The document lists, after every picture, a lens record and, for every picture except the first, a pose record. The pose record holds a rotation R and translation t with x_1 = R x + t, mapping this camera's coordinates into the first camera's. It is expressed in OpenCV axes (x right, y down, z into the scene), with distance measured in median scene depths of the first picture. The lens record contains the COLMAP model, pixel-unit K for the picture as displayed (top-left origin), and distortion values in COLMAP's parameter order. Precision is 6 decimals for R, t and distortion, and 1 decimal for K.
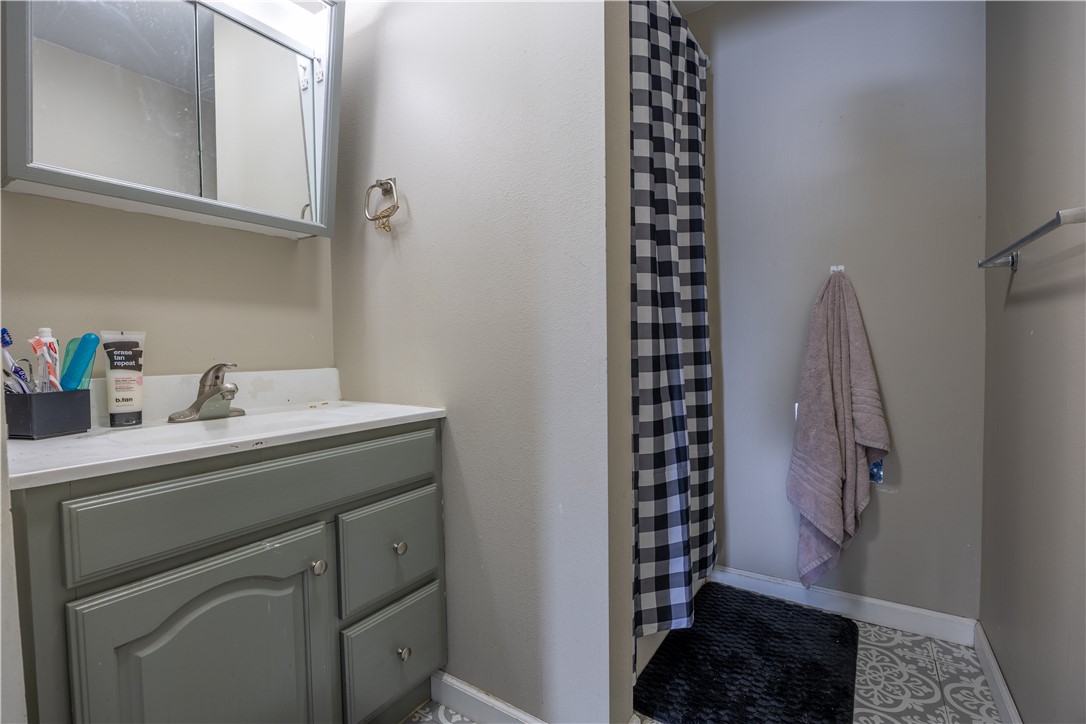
lens RADIAL K [[475.1, 0, 516.4], [0, 475.1, 363.5], [0, 0, 1]] dist [-0.019813, -0.000068]
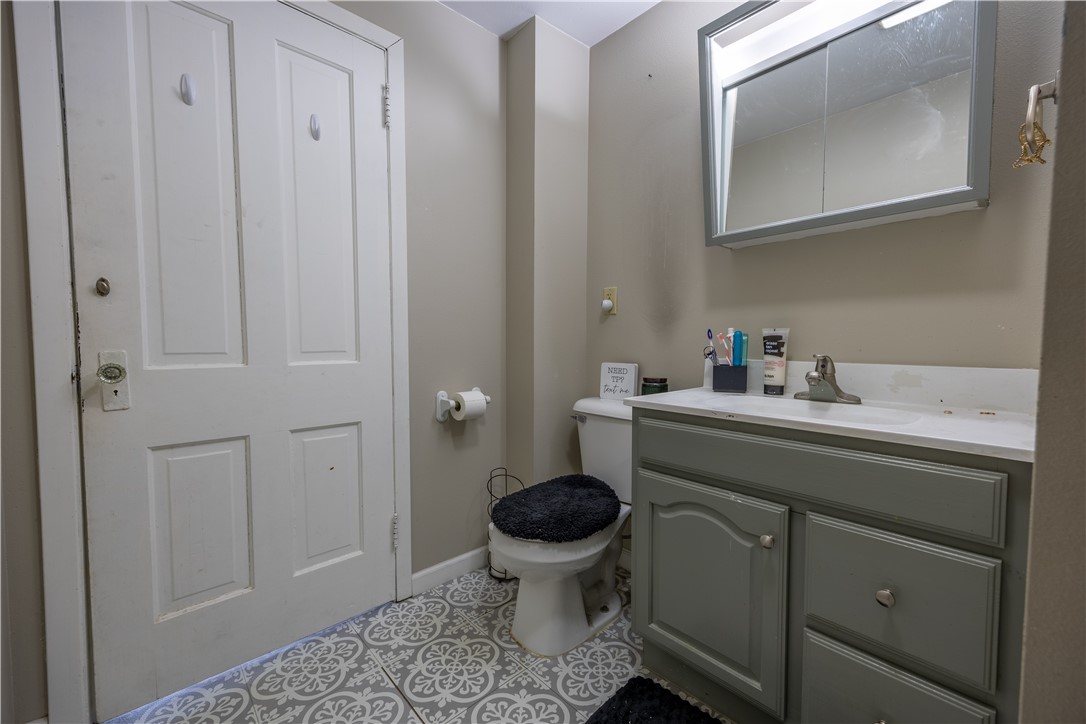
lens RADIAL K [[438.0, 0, 566.8], [0, 438.0, 362.0], [0, 0, 1]] dist [-0.000107, 0.000094]
pose [[-0.184216, 0.063738, -0.980817, 0.584926], [-0.026909, 0.997194, 0.069856, -0.042786], [0.982517, 0.039262, -0.181984, 0.632021]]
